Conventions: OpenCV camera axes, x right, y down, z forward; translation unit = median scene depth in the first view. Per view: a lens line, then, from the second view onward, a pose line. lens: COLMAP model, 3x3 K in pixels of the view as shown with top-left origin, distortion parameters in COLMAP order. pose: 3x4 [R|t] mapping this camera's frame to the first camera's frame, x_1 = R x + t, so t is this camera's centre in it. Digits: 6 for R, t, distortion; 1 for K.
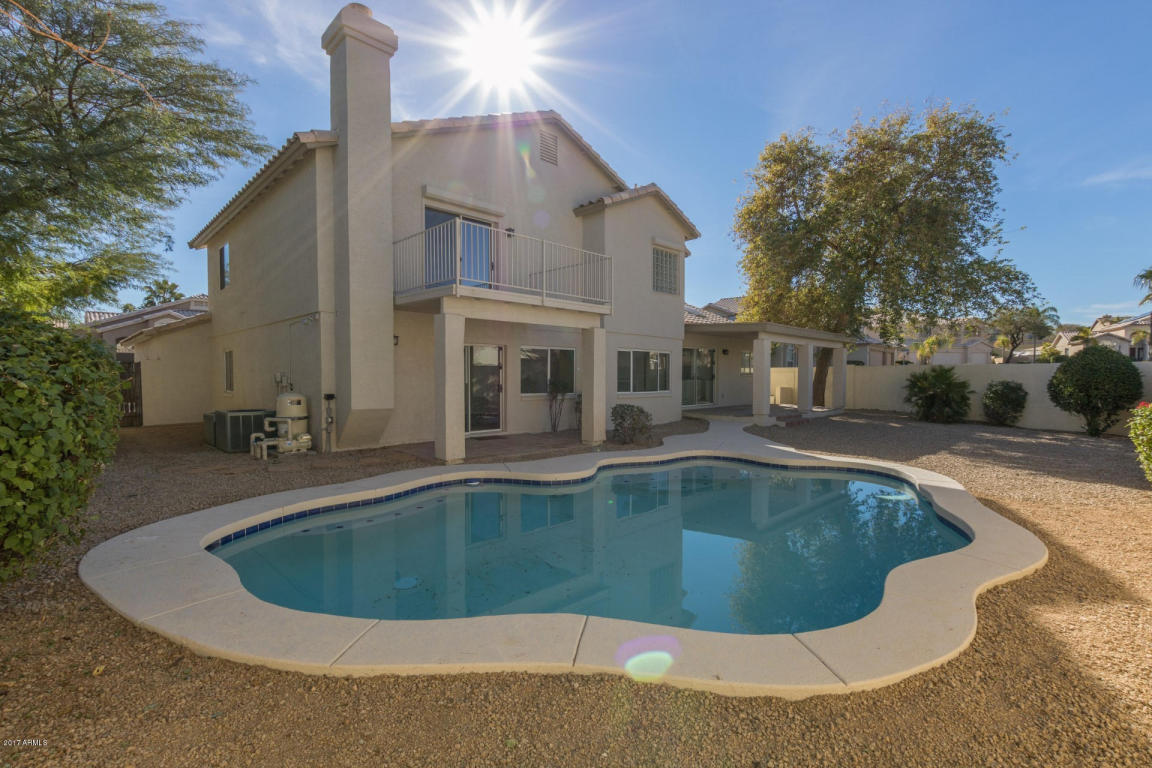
lens RADIAL K [[521.7, 0, 581.7], [0, 521.7, 392.5], [0, 0, 1]] dist [0.009166, -0.004386]
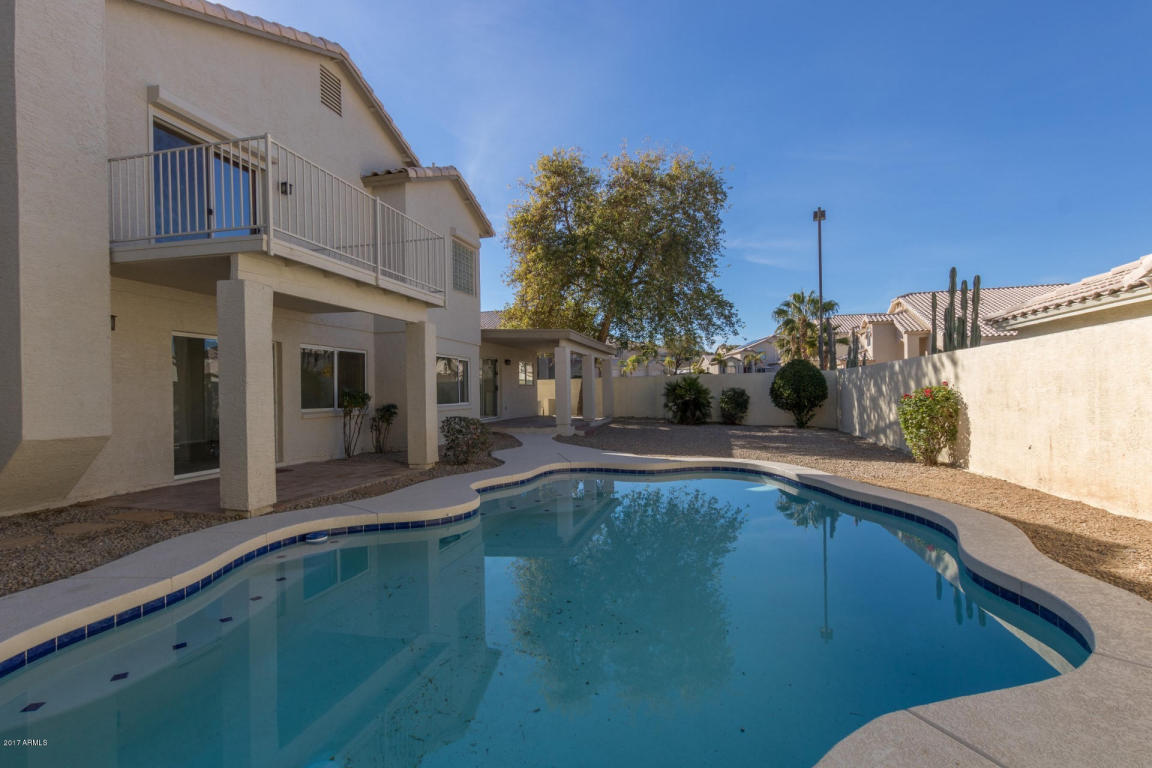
lens RADIAL K [[530.8, 0, 582.8], [0, 530.8, 392.5], [0, 0, 1]] dist [0.002074, 0.000232]
pose [[0.856435, -0.016046, 0.516005, -0.138651], [0.034401, 0.999069, -0.026029, 0.010184], [-0.515107, 0.040043, 0.856190, 0.133164]]
